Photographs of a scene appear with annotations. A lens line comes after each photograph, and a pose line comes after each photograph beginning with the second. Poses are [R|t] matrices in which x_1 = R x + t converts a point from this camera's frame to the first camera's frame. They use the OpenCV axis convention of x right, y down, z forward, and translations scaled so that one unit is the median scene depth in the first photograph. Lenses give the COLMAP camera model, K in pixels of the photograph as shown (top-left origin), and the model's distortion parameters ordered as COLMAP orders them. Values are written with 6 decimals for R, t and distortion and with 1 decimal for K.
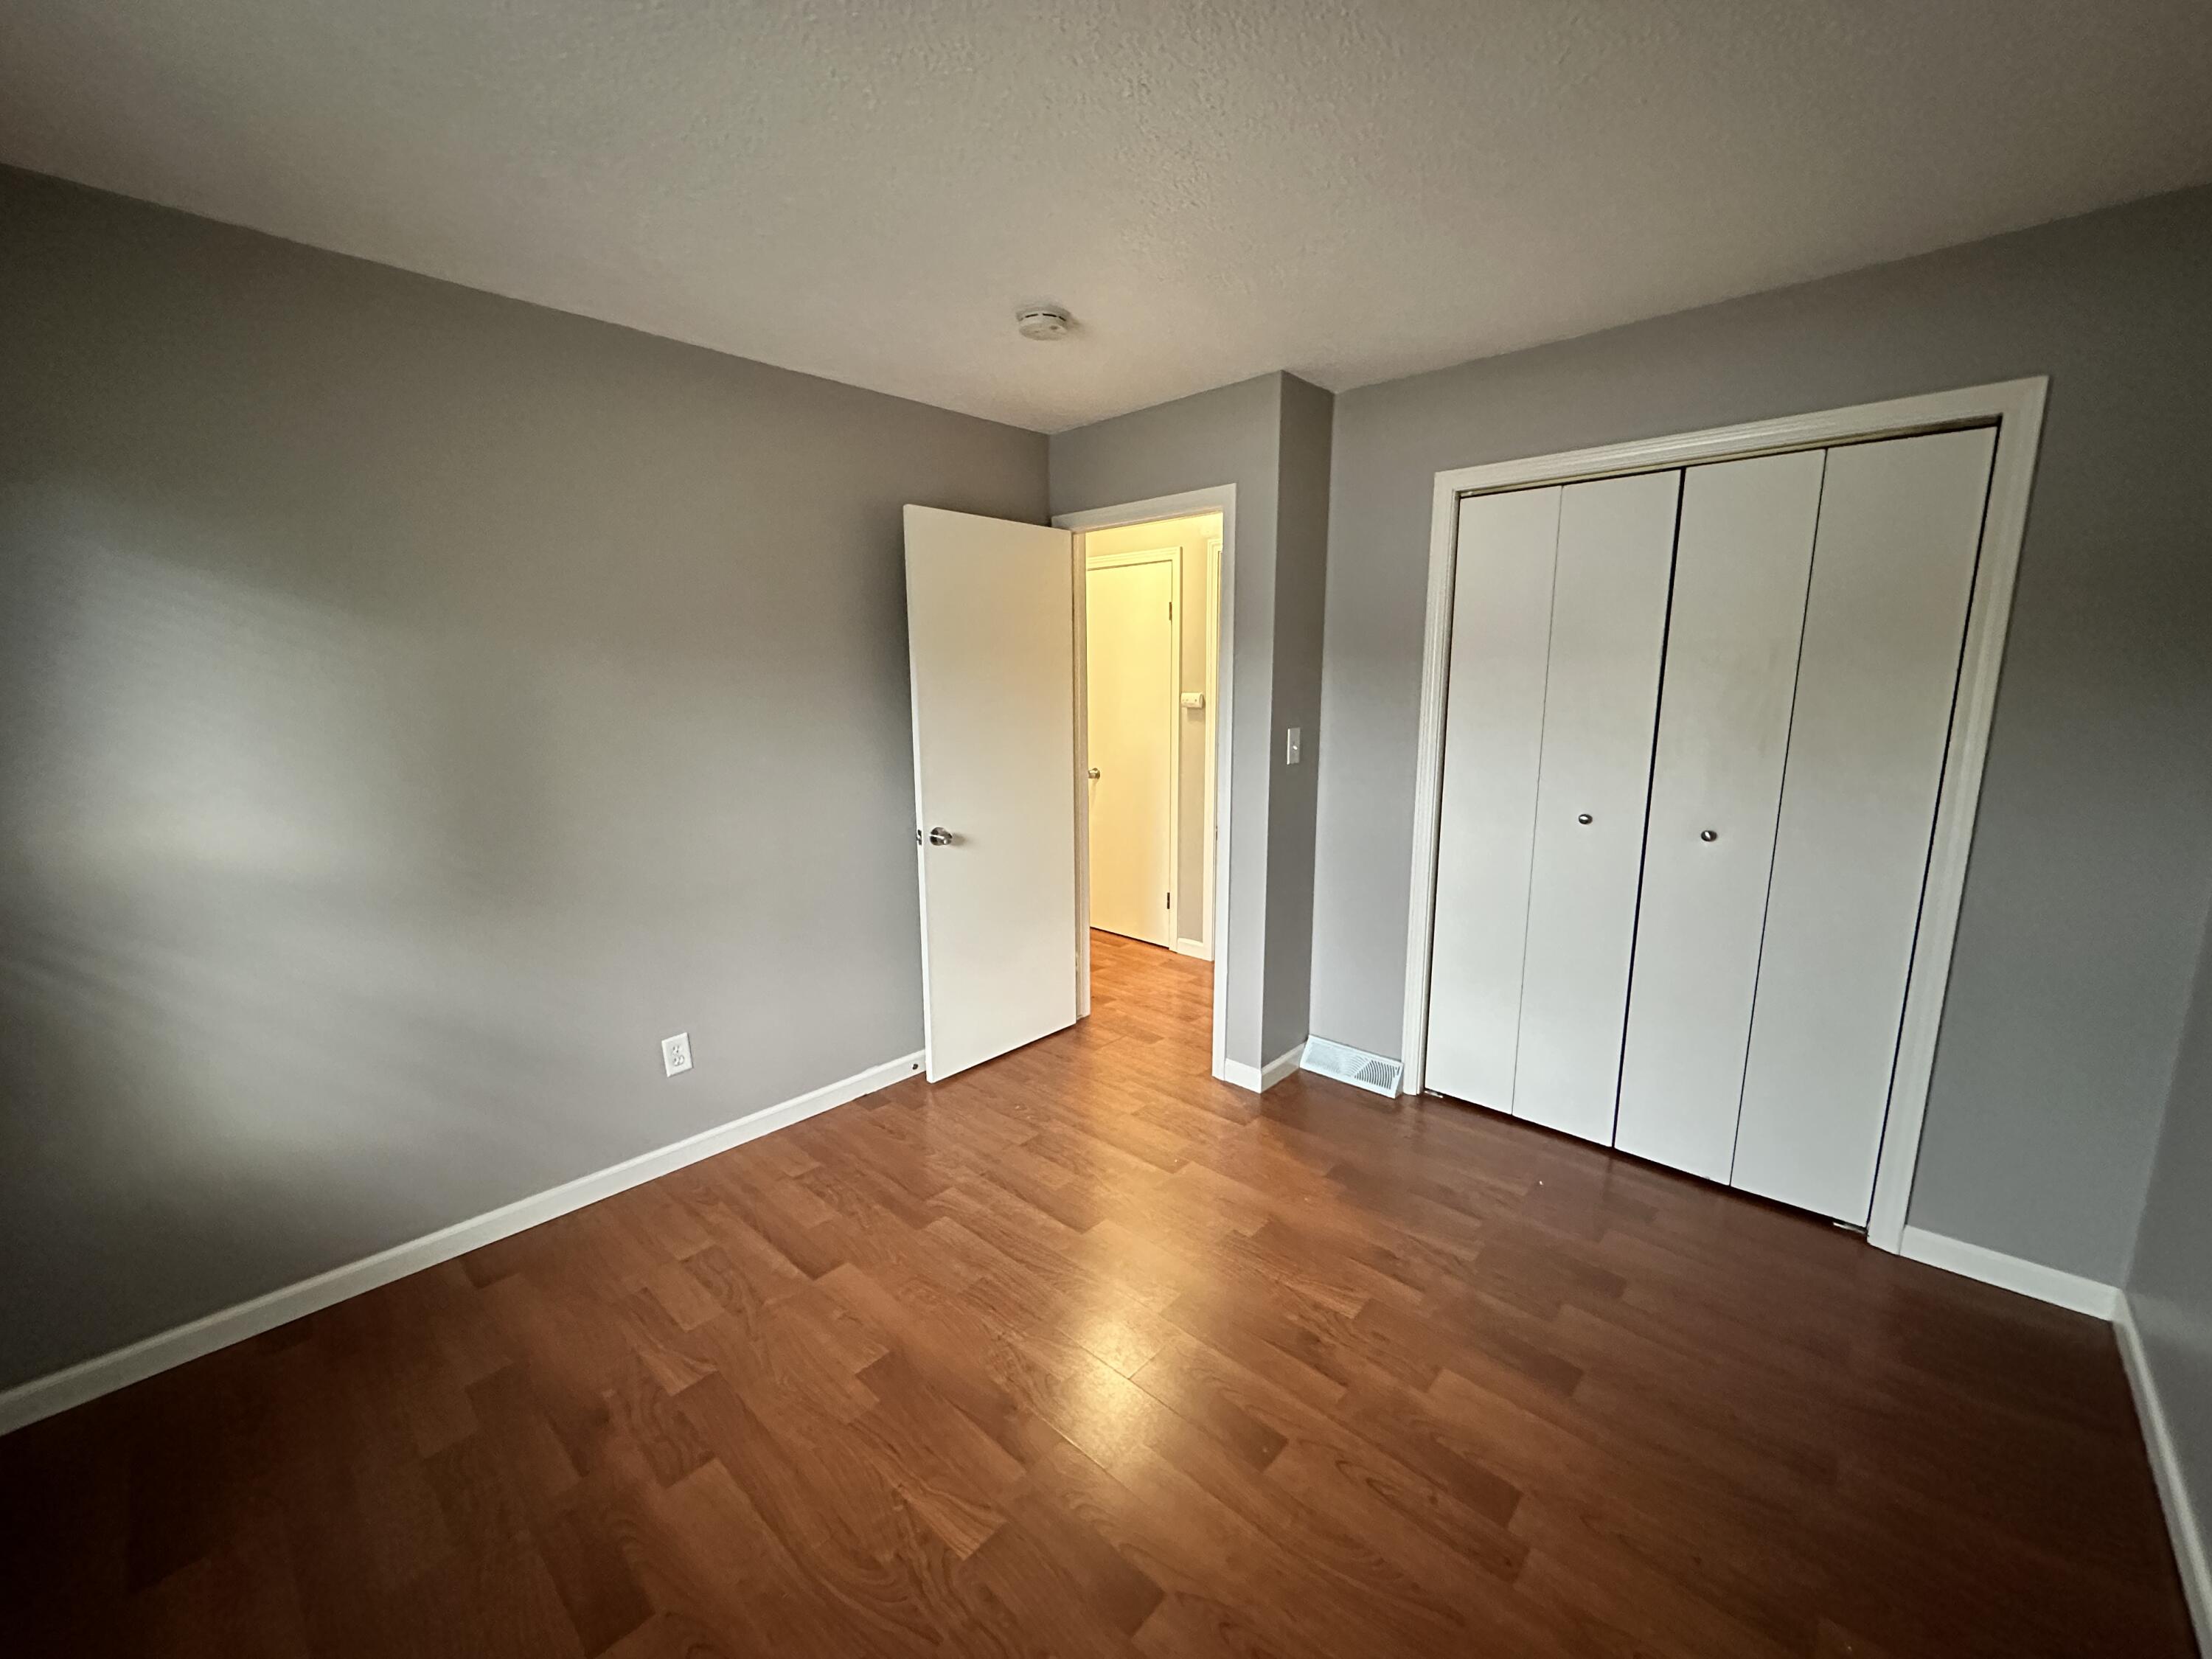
lens RADIAL K [[876.3, 0, 1104.7], [0, 876.3, 818.8], [0, 0, 1]] dist [-0.003389, 0.000170]
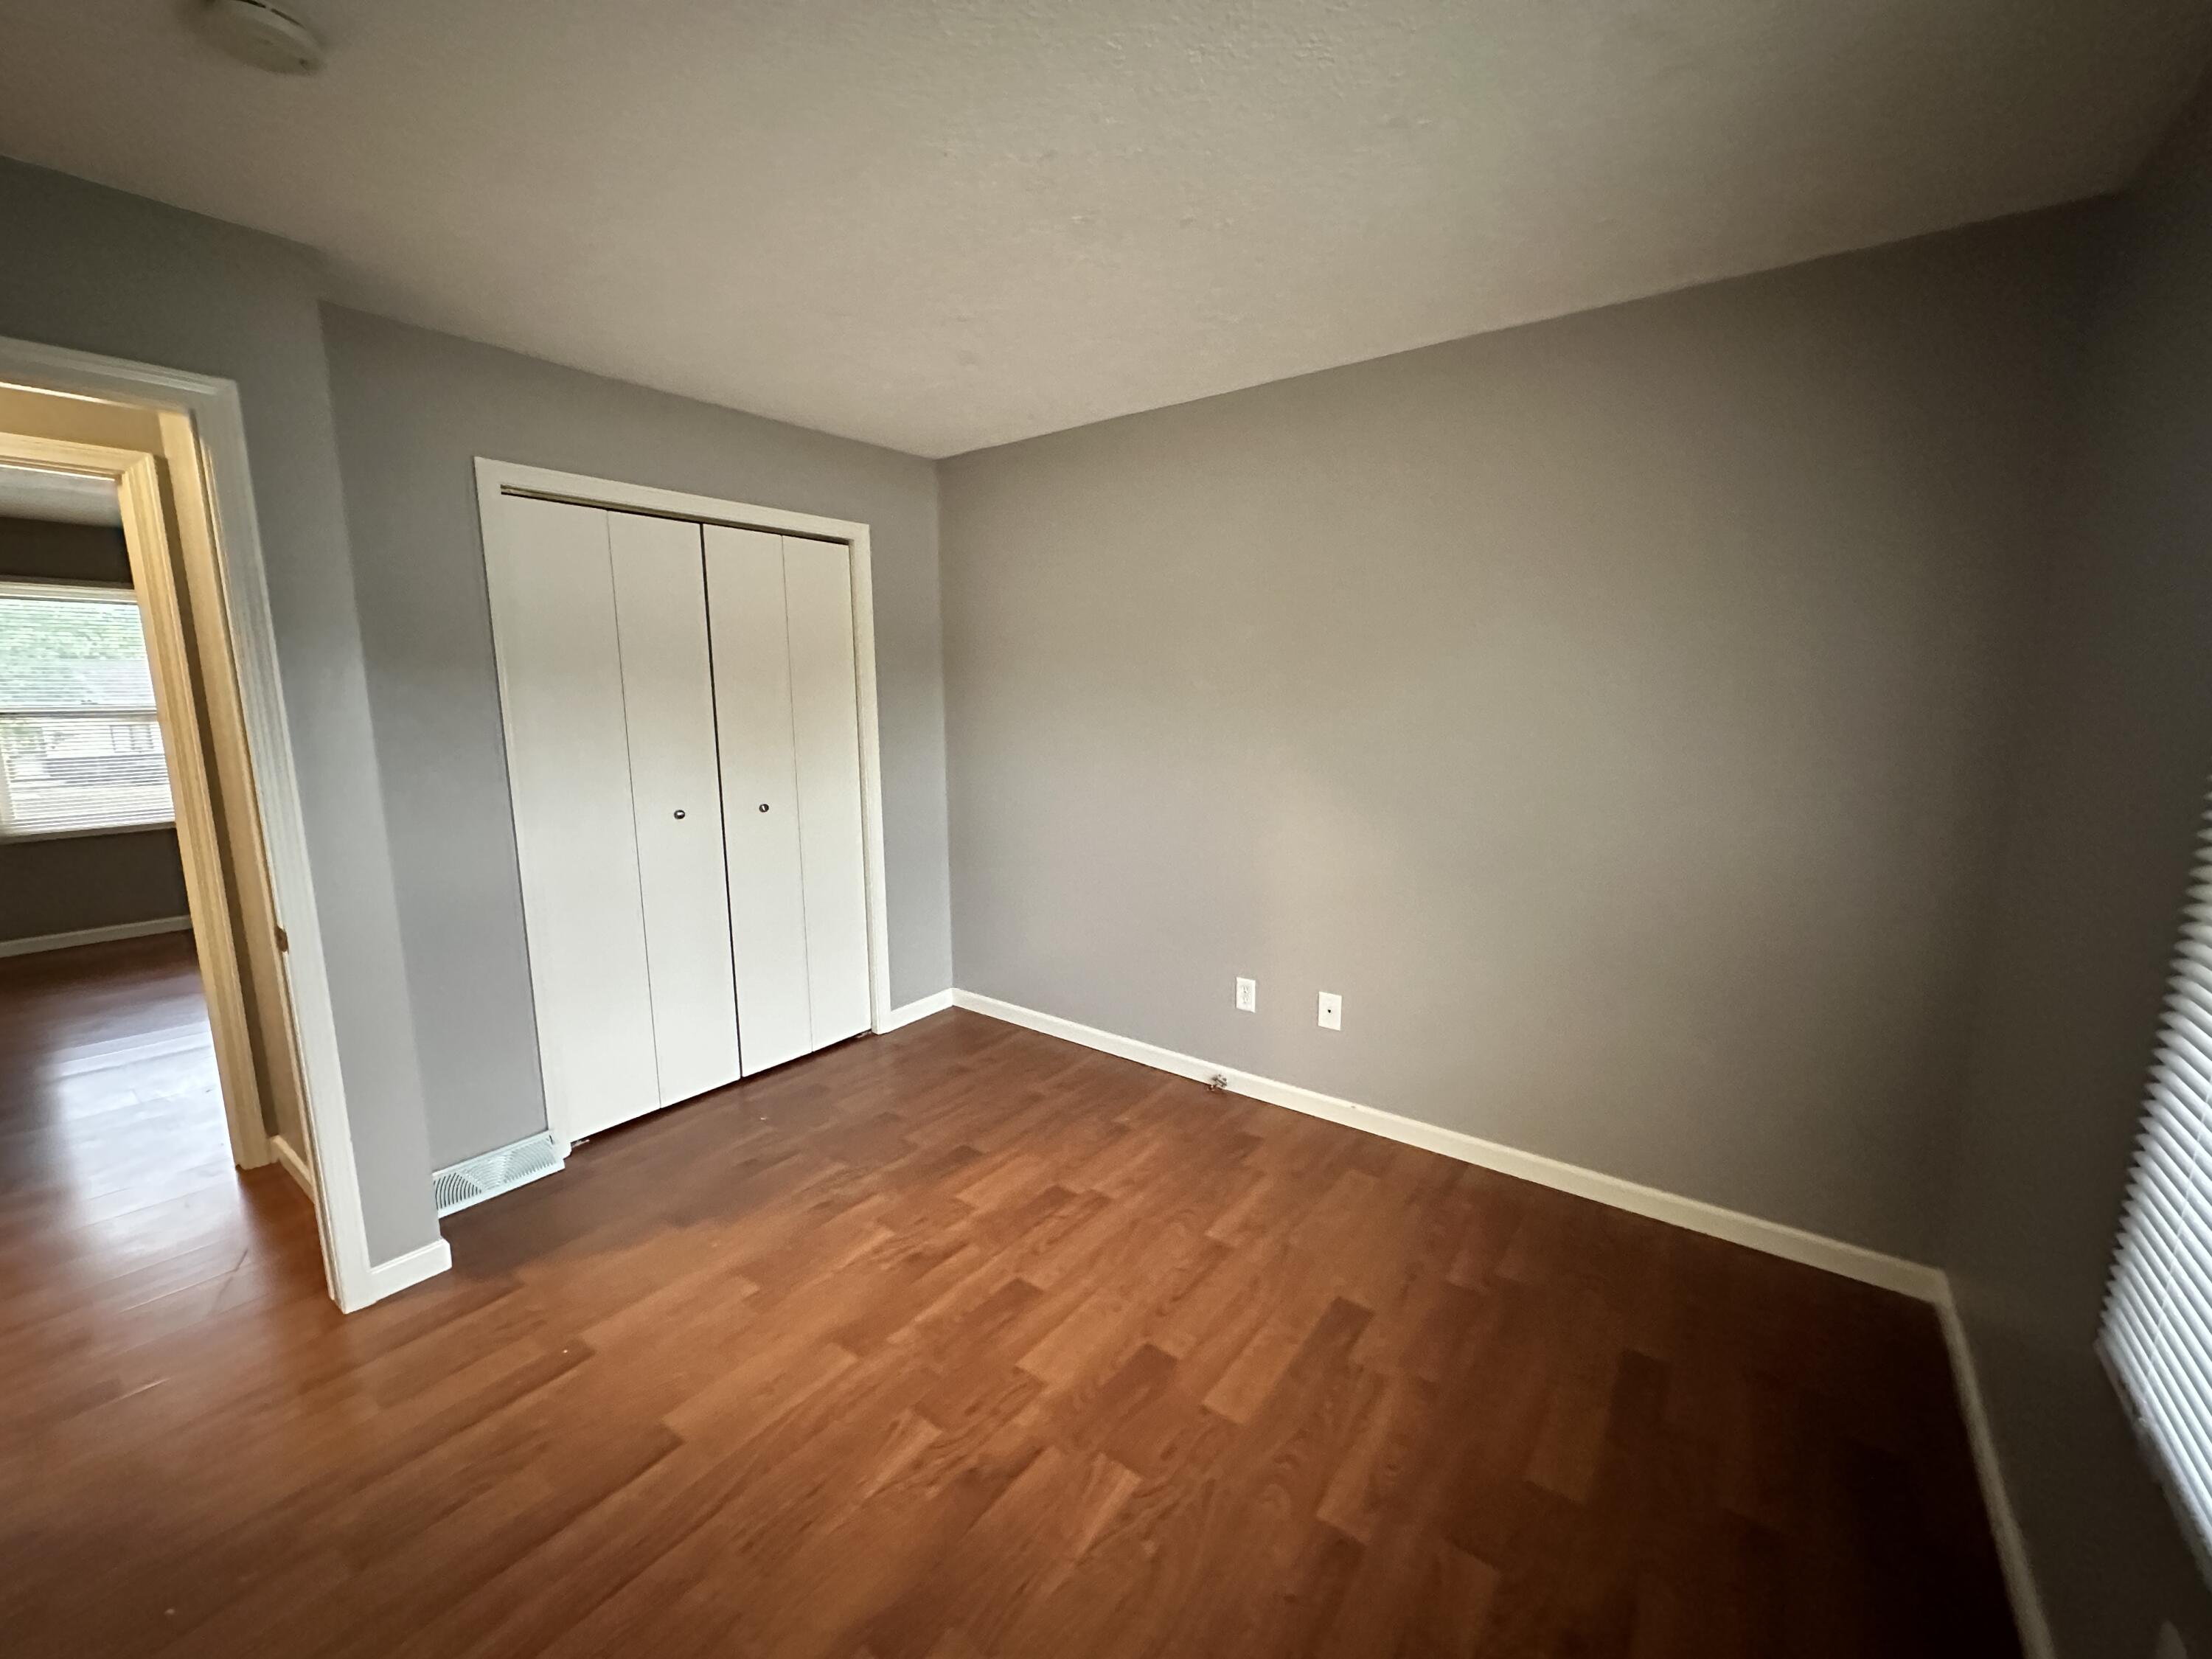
lens RADIAL K [[876.3, 0, 1108.2], [0, 876.3, 822.2], [0, 0, 1]] dist [-0.003389, 0.000170]
pose [[-0.100391, -0.146620, 0.984085, -0.743530], [0.167778, 0.972423, 0.161998, -0.096159], [-0.980700, 0.181371, -0.073023, 0.643068]]
